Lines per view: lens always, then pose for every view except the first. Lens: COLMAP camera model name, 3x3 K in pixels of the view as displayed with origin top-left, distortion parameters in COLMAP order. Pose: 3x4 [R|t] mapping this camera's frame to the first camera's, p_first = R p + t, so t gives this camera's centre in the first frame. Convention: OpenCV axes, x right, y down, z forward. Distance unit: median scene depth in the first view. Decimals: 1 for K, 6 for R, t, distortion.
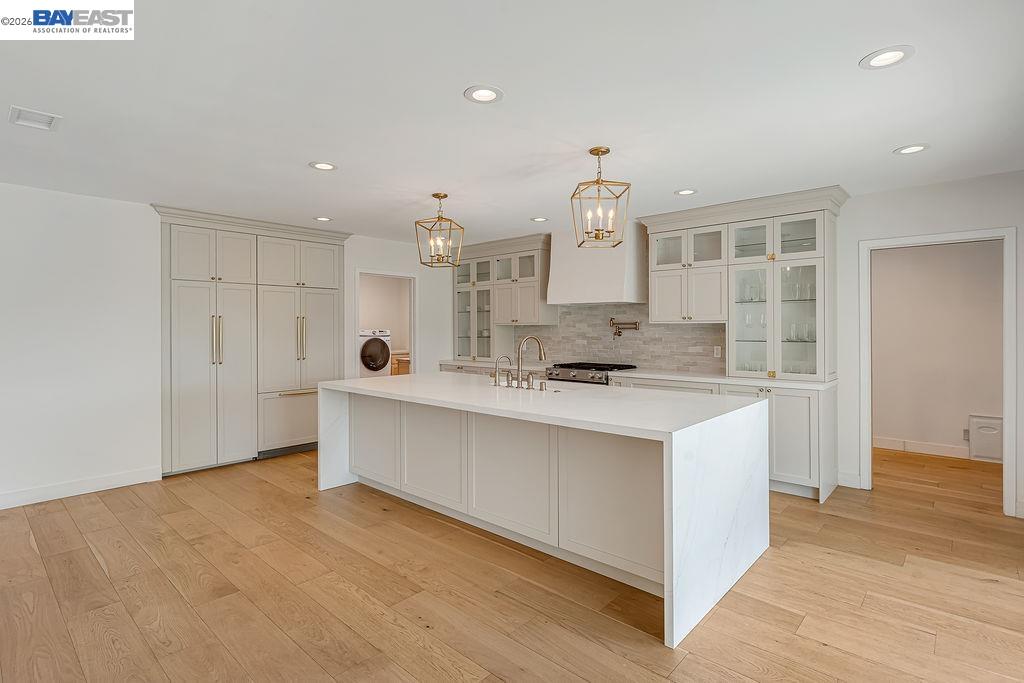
lens RADIAL K [[507.5, 0, 508.4], [0, 507.5, 328.1], [0, 0, 1]] dist [-0.004204, -0.000961]
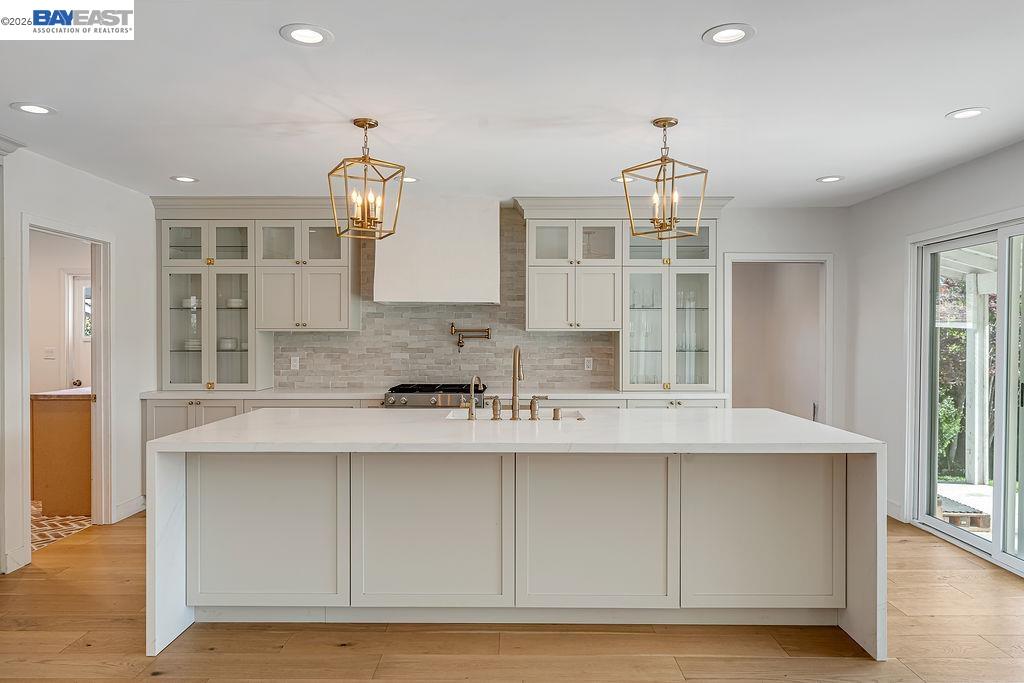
lens RADIAL K [[689.4, 0, 509.1], [0, 689.4, 341.1], [0, 0, 1]] dist [0.000875, 0.004636]
pose [[0.742030, -0.001189, 0.670366, -0.464637], [-0.003041, 0.999982, 0.005140, 0.001433], [-0.670360, -0.005852, 0.742013, 0.205223]]
